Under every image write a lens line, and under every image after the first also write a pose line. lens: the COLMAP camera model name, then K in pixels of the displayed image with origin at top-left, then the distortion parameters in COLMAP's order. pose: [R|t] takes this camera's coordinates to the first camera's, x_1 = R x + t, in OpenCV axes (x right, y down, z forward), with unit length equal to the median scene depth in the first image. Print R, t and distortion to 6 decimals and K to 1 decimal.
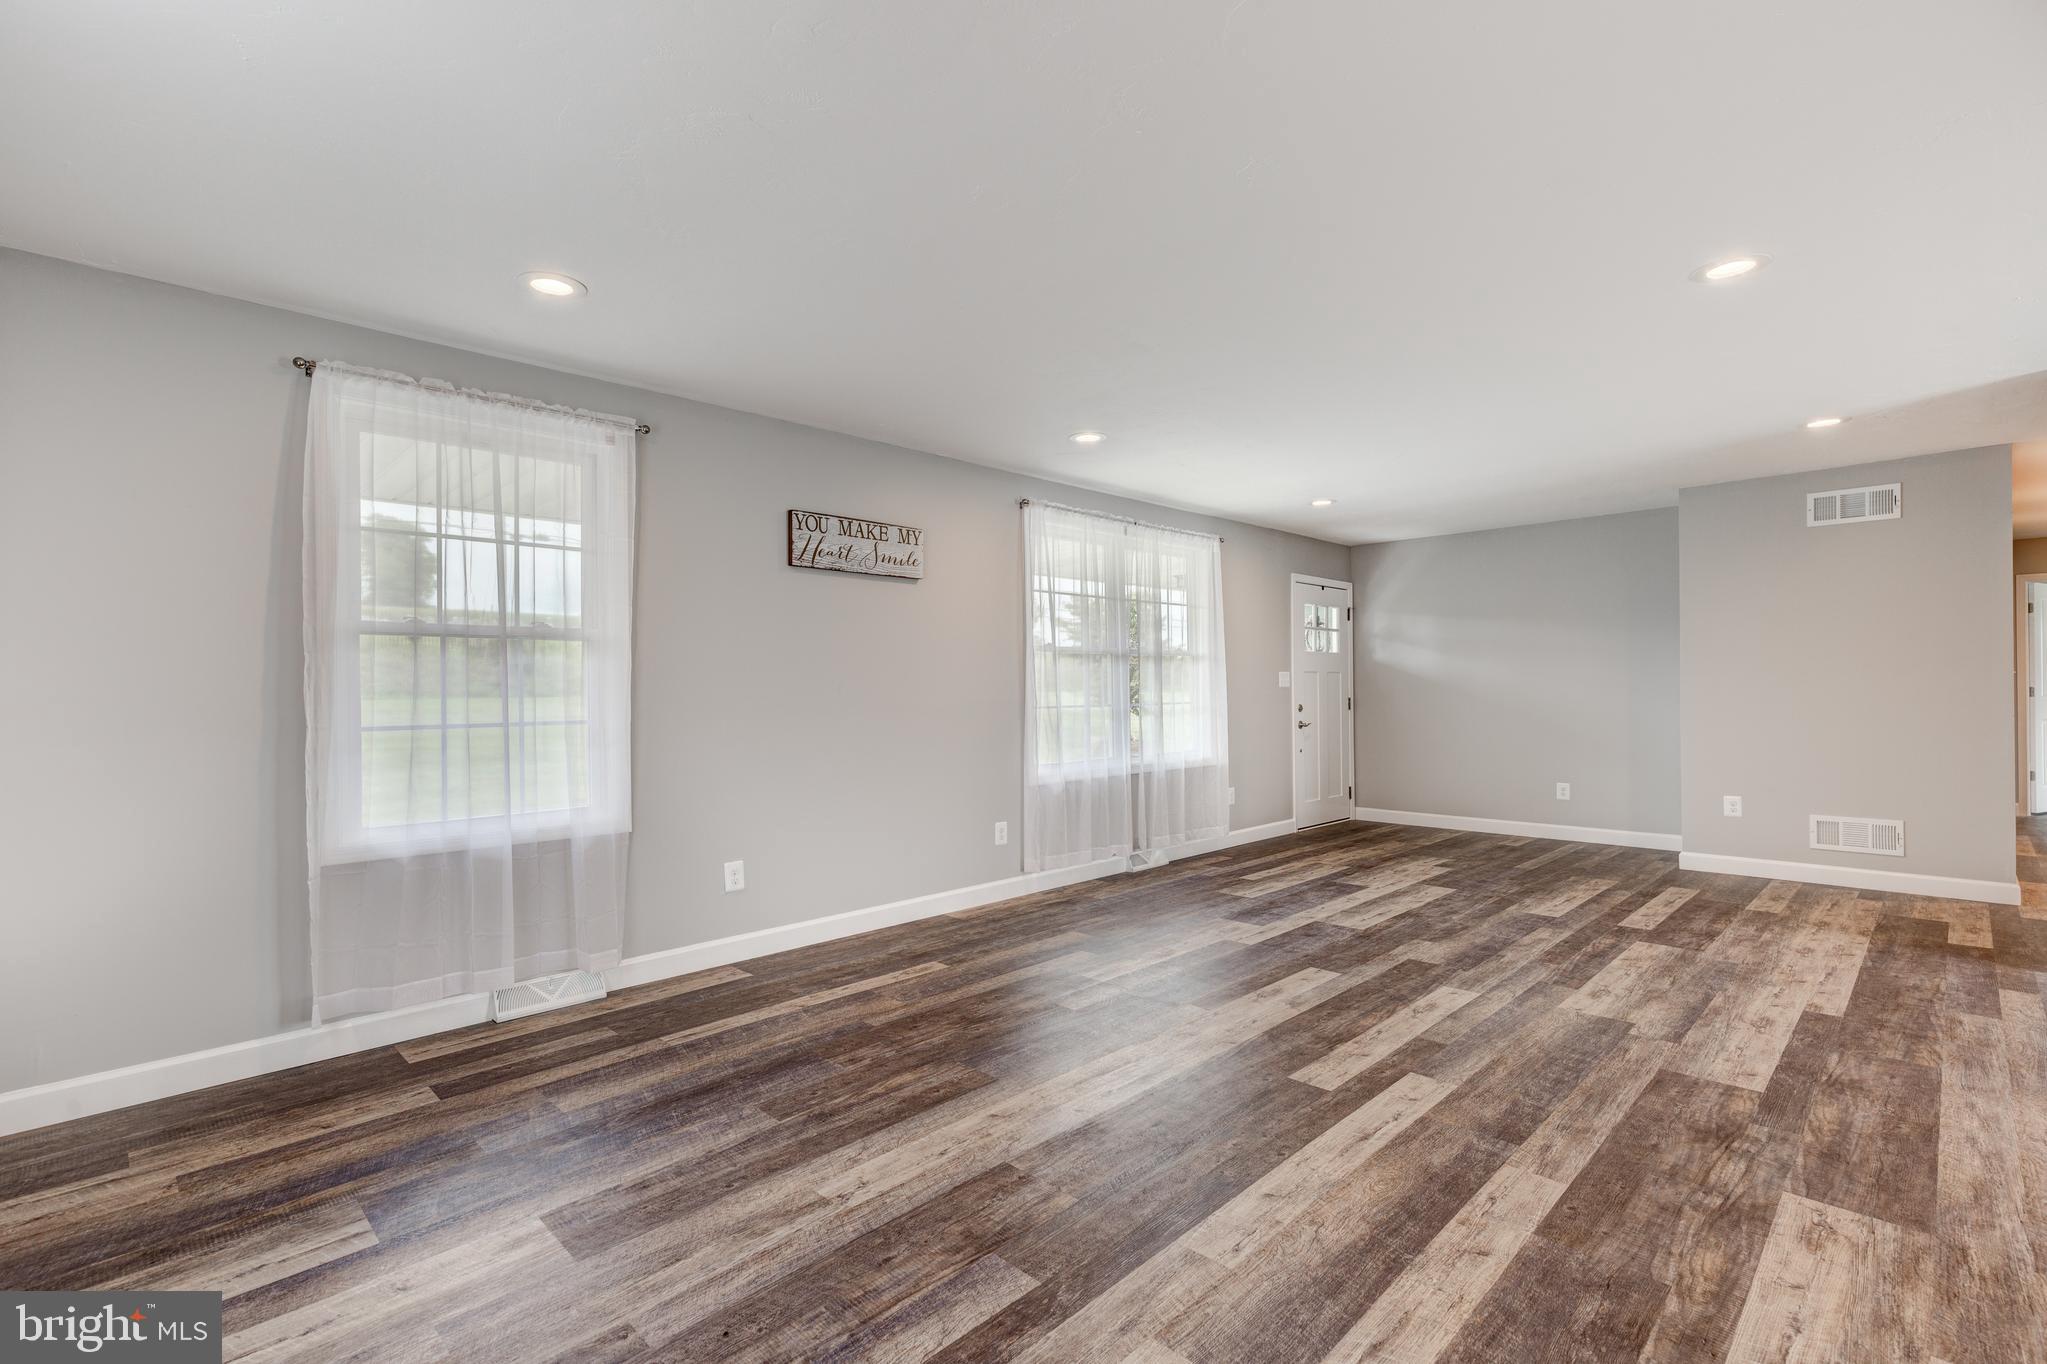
lens RADIAL K [[926.2, 0, 1027.8], [0, 926.2, 698.9], [0, 0, 1]] dist [0.011517, -0.002790]
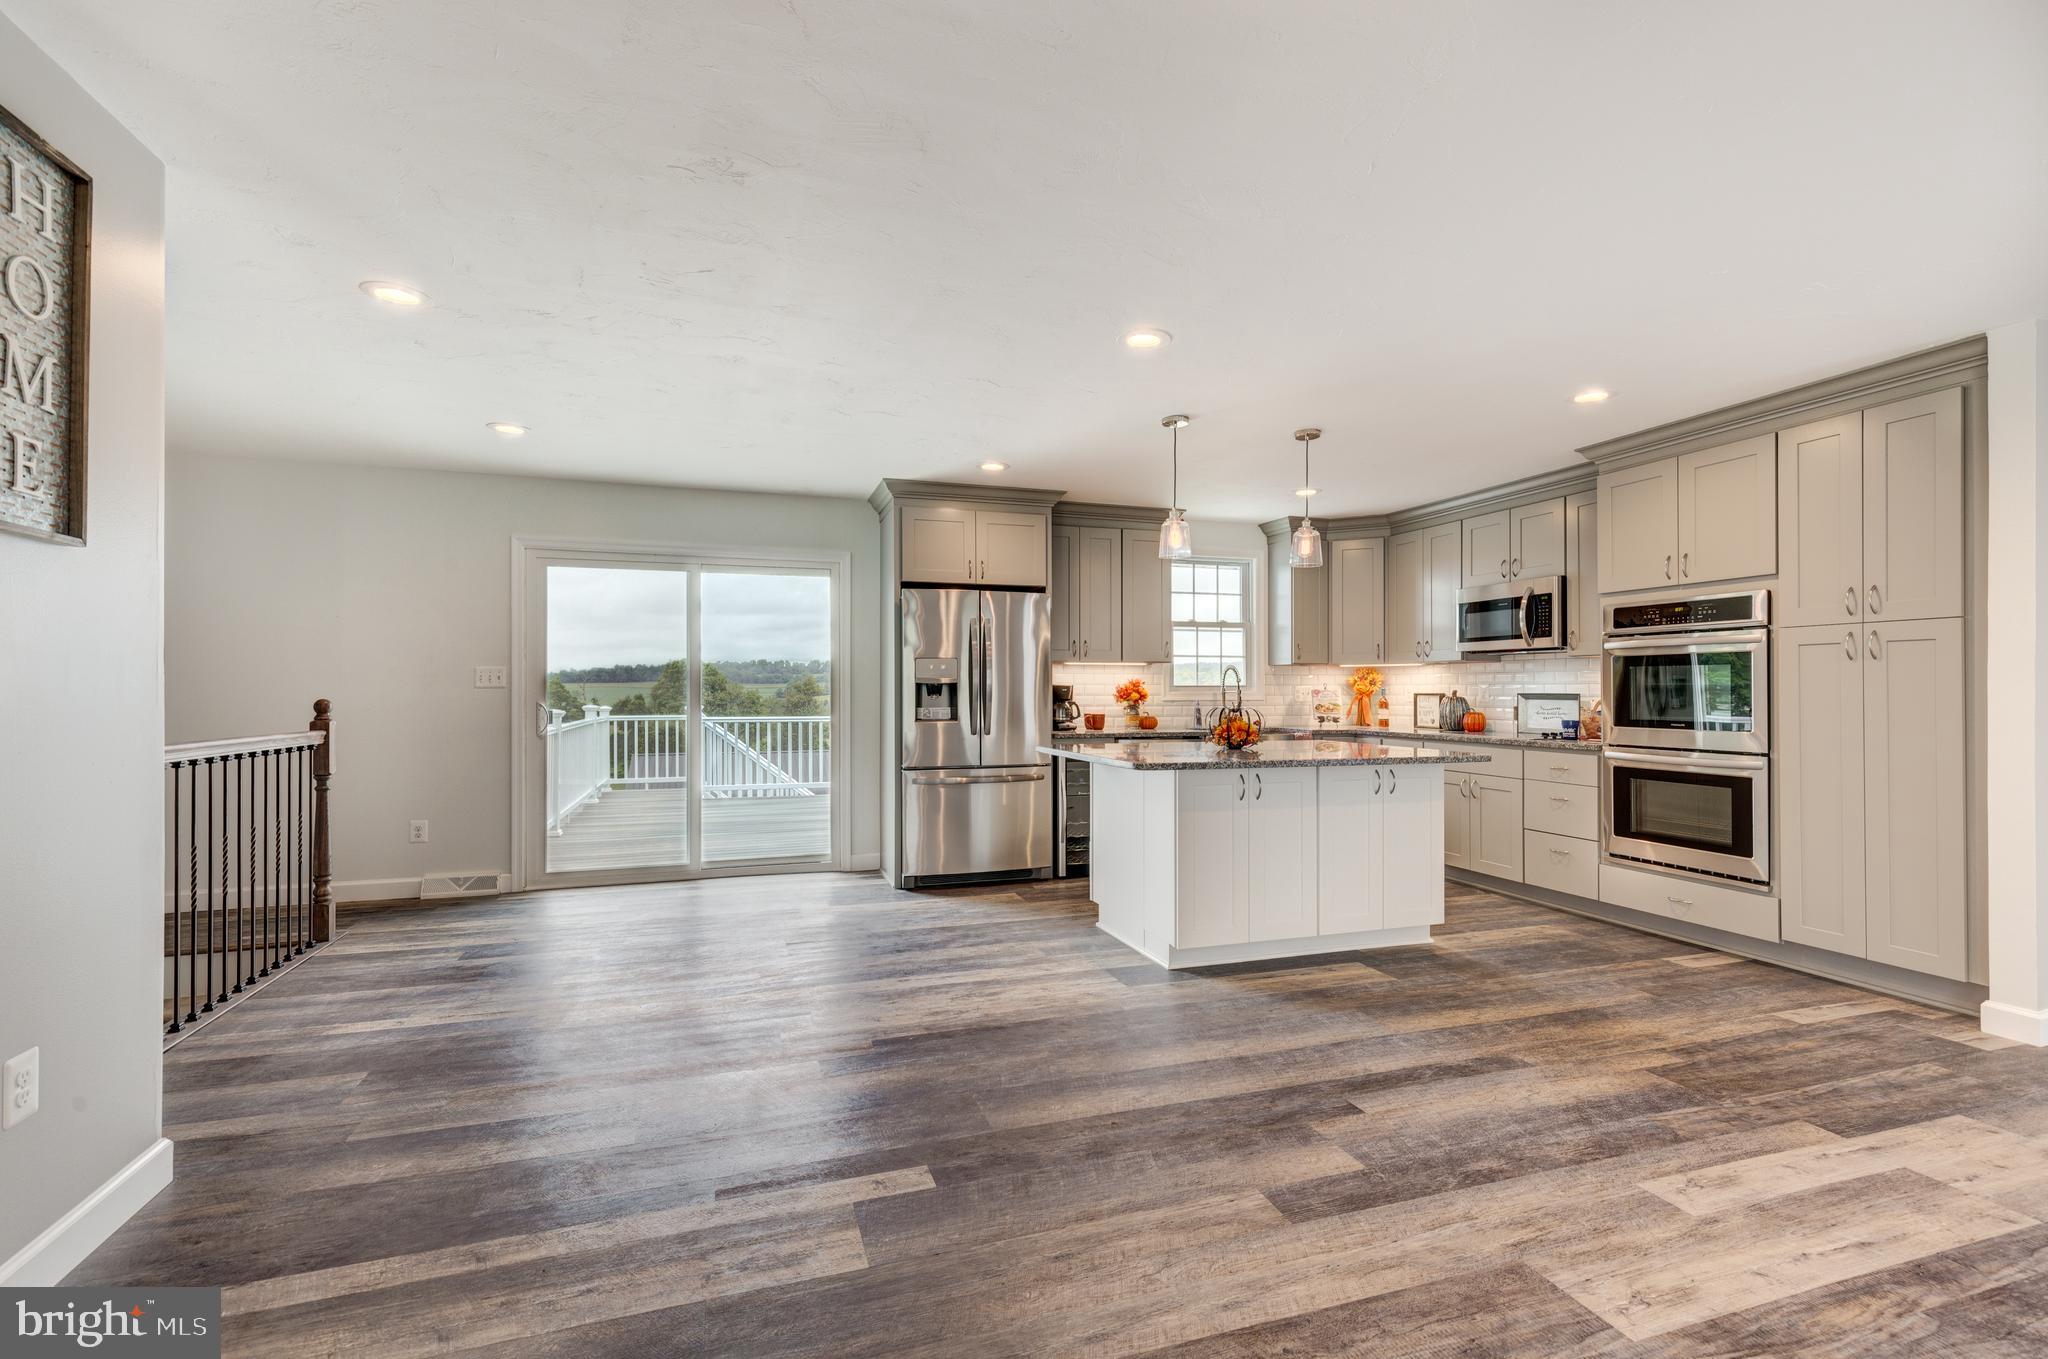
lens RADIAL K [[926.6, 0, 1029.8], [0, 926.6, 685.9], [0, 0, 1]] dist [0.011517, -0.002790]
pose [[-0.895395, 0.009783, 0.445165, 0.510073], [0.012728, 0.999912, 0.003625, -0.014749], [-0.445090, 0.008912, -0.895441, 1.075062]]
